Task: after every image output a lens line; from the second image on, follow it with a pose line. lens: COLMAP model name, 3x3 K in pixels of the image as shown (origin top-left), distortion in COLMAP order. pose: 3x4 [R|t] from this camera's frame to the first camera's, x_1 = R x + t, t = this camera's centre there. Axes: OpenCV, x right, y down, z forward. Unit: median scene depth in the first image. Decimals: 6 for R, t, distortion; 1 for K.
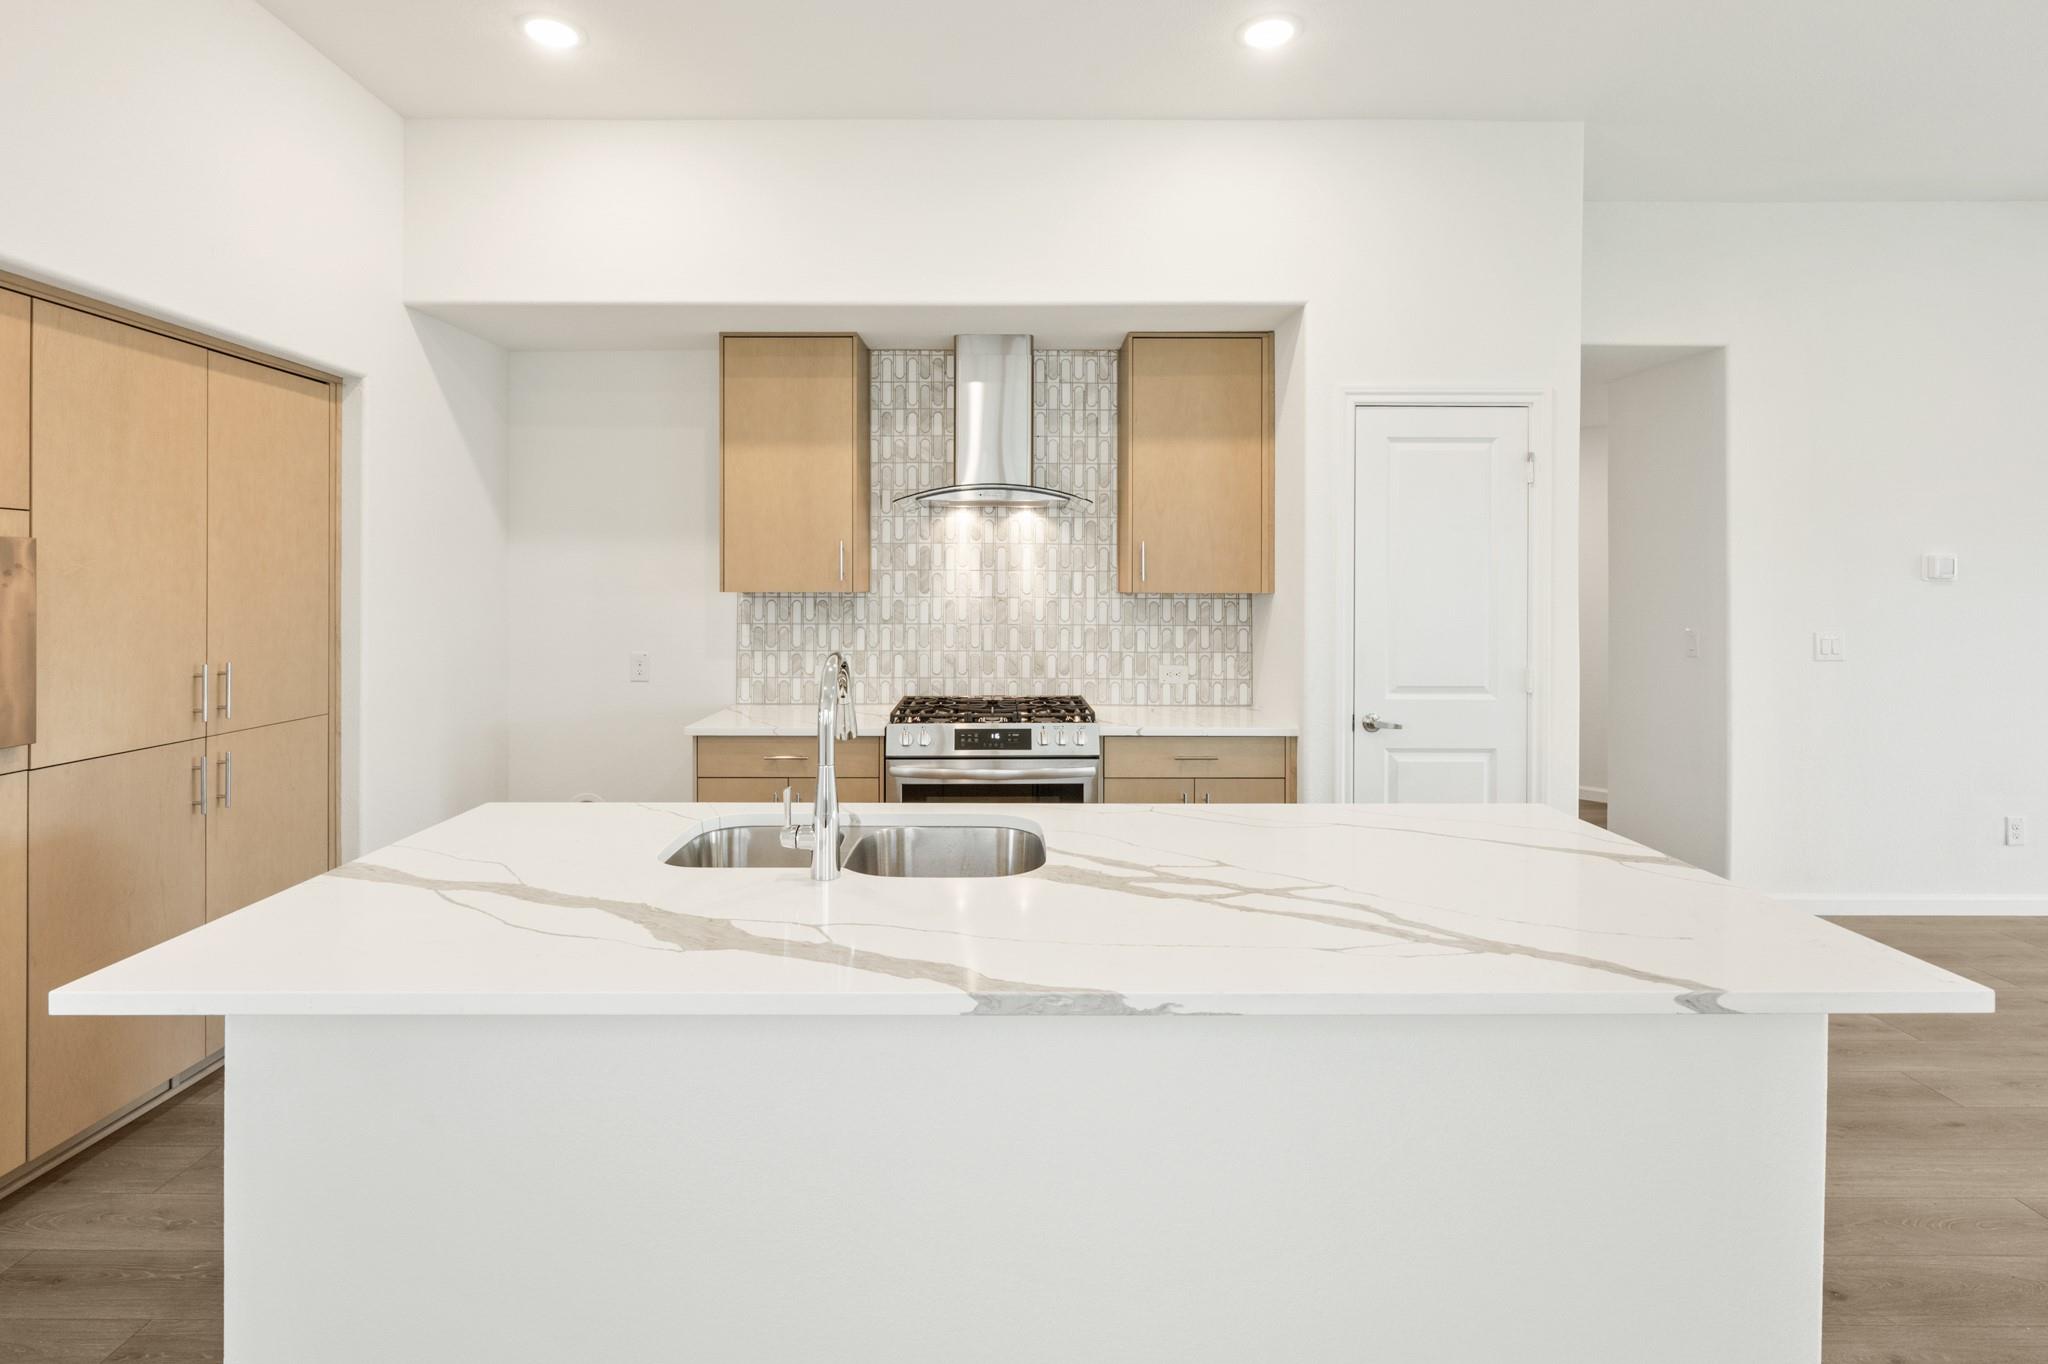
lens RADIAL K [[963.9, 0, 1017.7], [0, 963.9, 583.5], [0, 0, 1]] dist [0.000236, 0.000074]
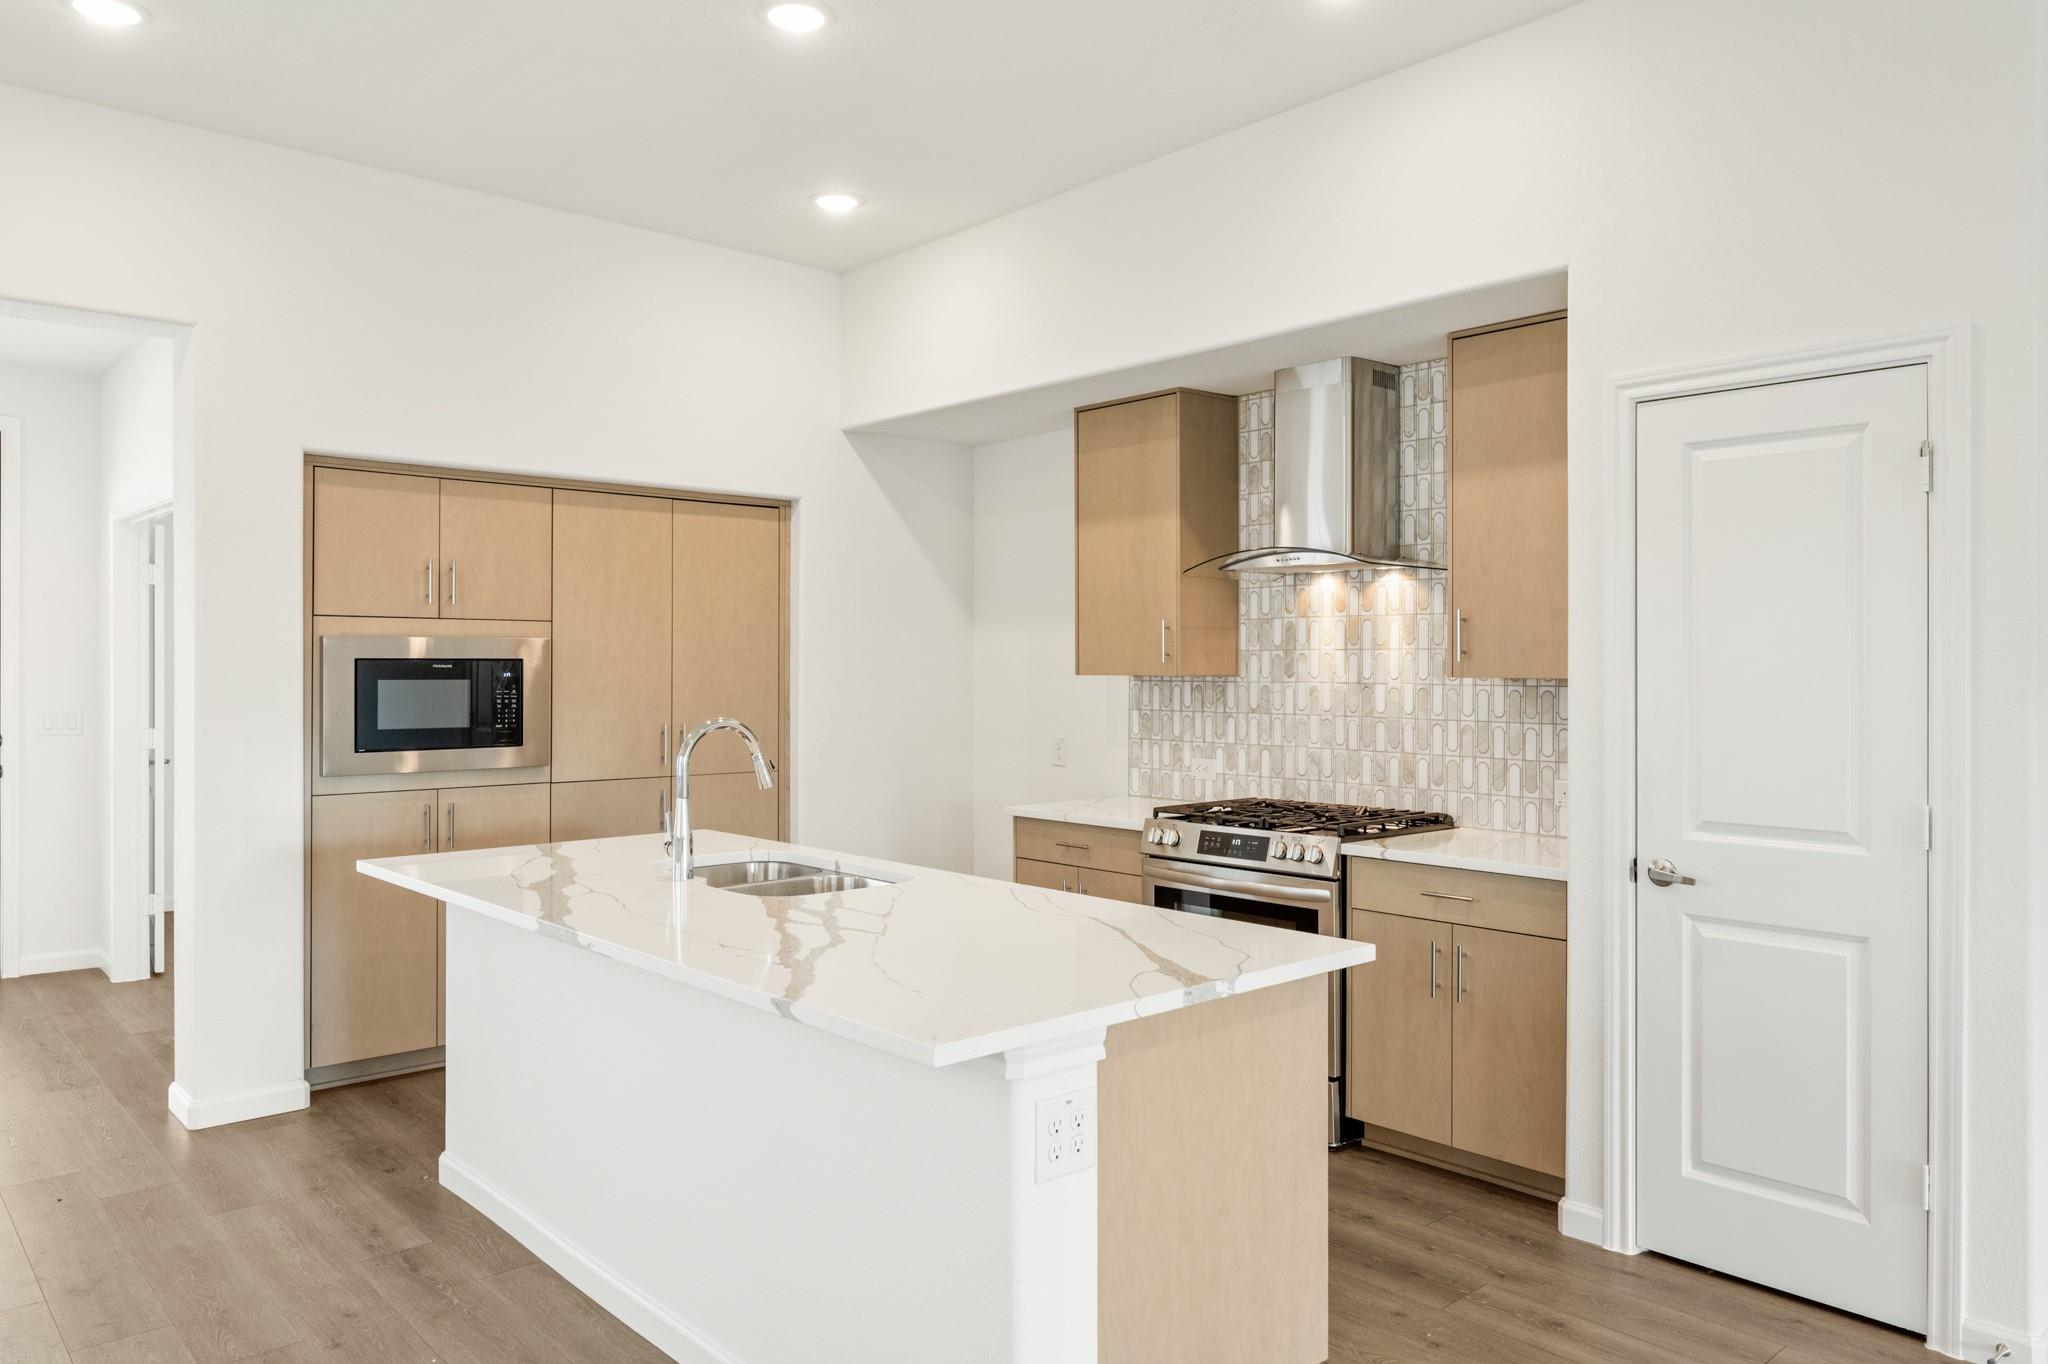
lens RADIAL K [[1412.4, 0, 1022.7], [0, 1412.4, 662.0], [0, 0, 1]] dist [-0.006780, -0.002290]
pose [[0.662439, -0.004129, -0.749105, 0.667123], [0.000937, 0.999989, -0.004683, 0.002060], [0.749115, 0.002401, 0.662435, 0.015714]]
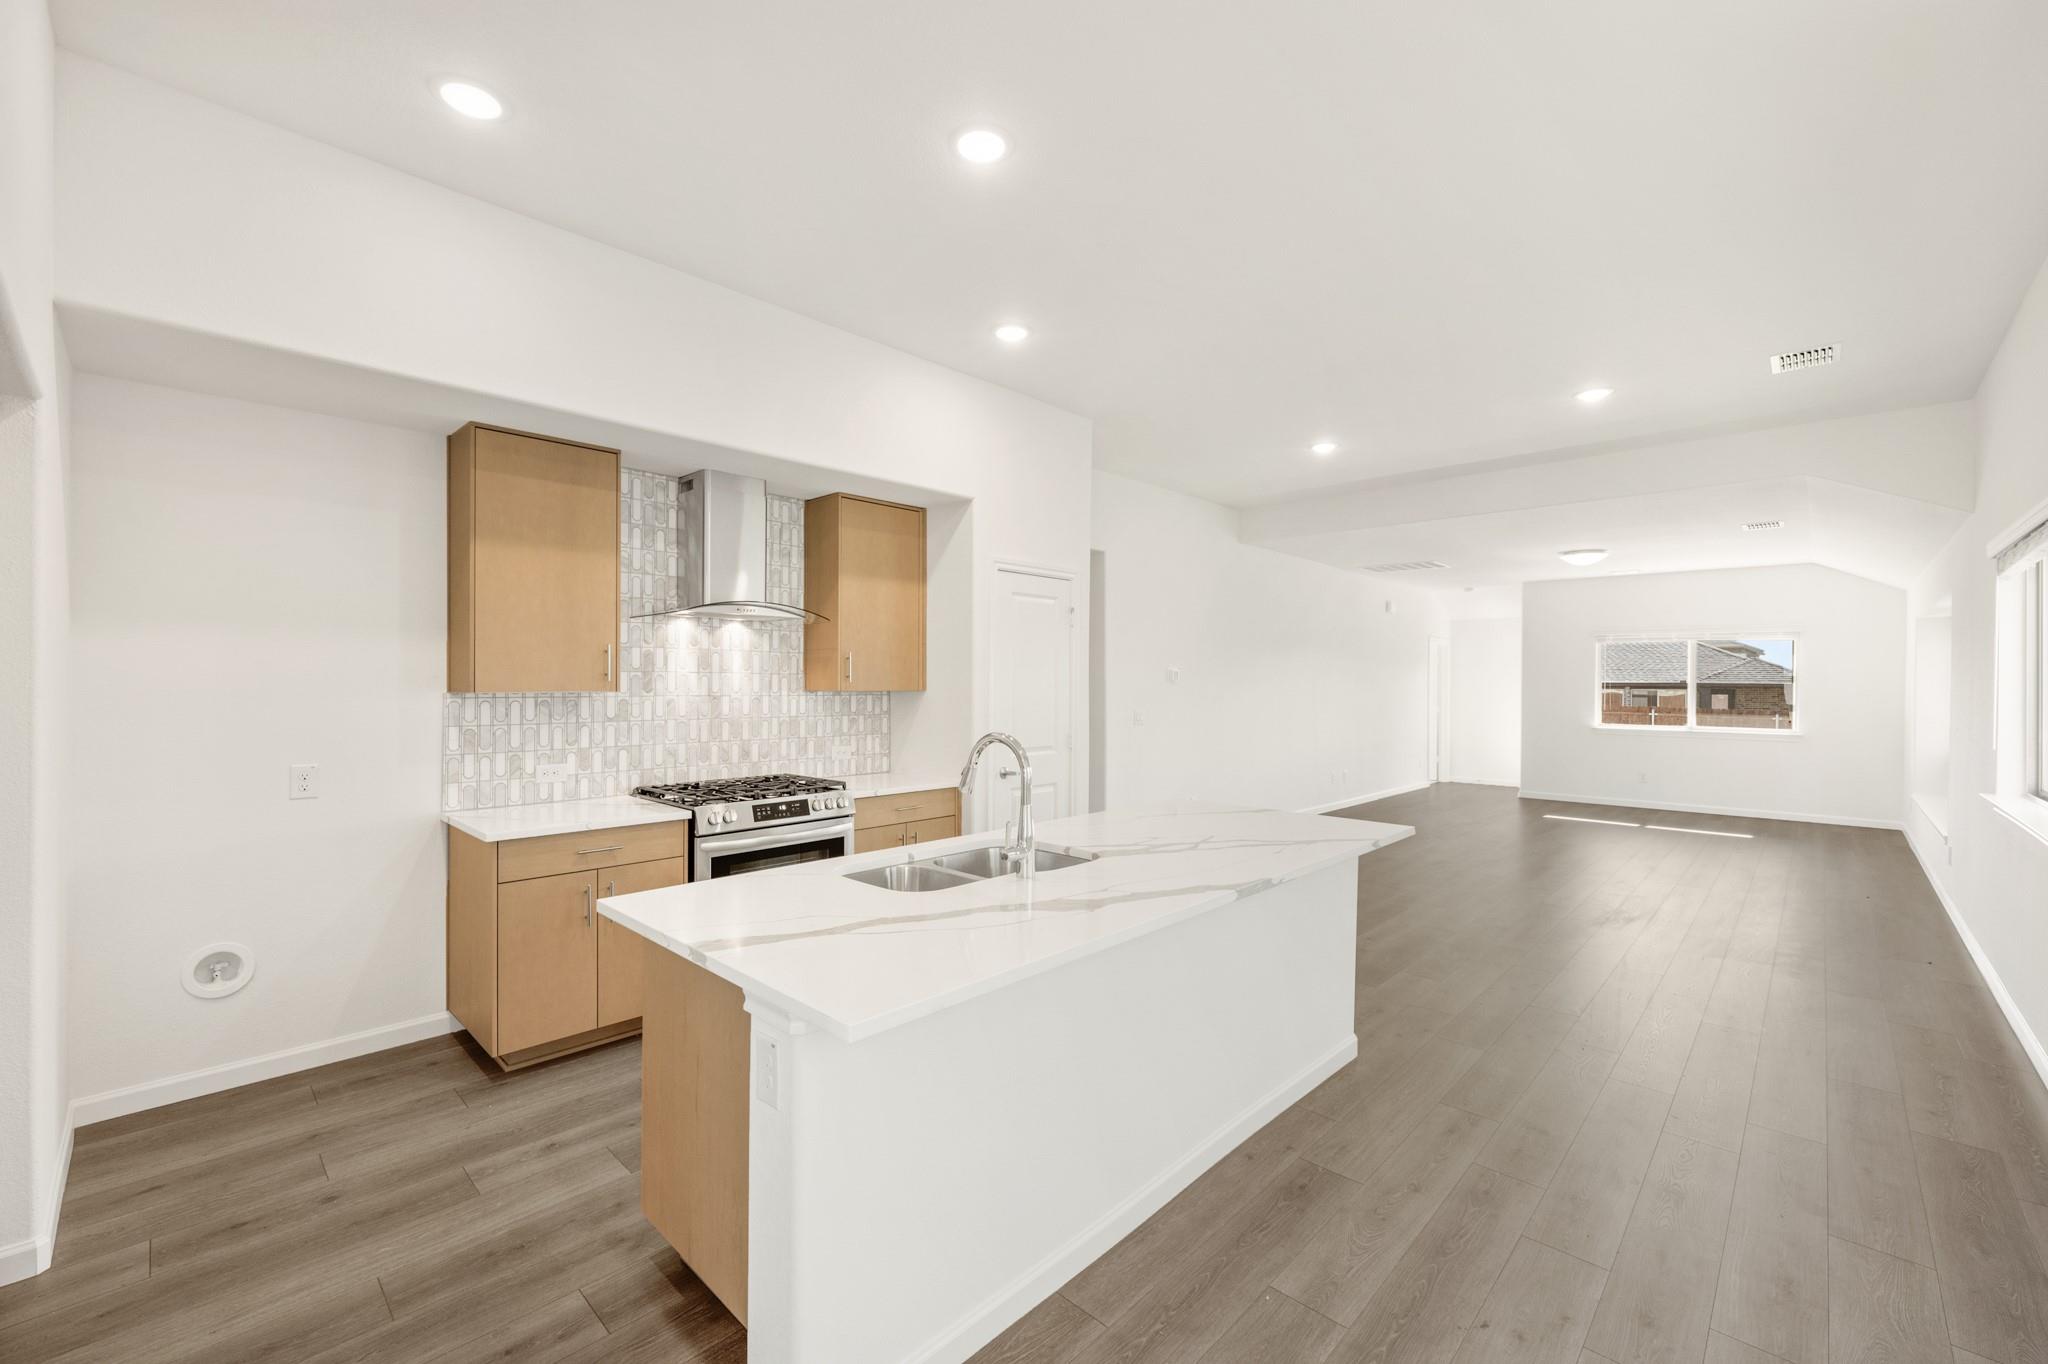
lens RADIAL K [[824.3, 0, 1024.0], [0, 824.3, 682.0], [0, 0, 1]] dist [0.000921, 0.000111]
pose [[0.698119, 0.001231, 0.715981, -0.471705], [-0.001790, 0.999998, 0.000026, -0.002922], [-0.715980, -0.001300, 0.698120, 0.033447]]
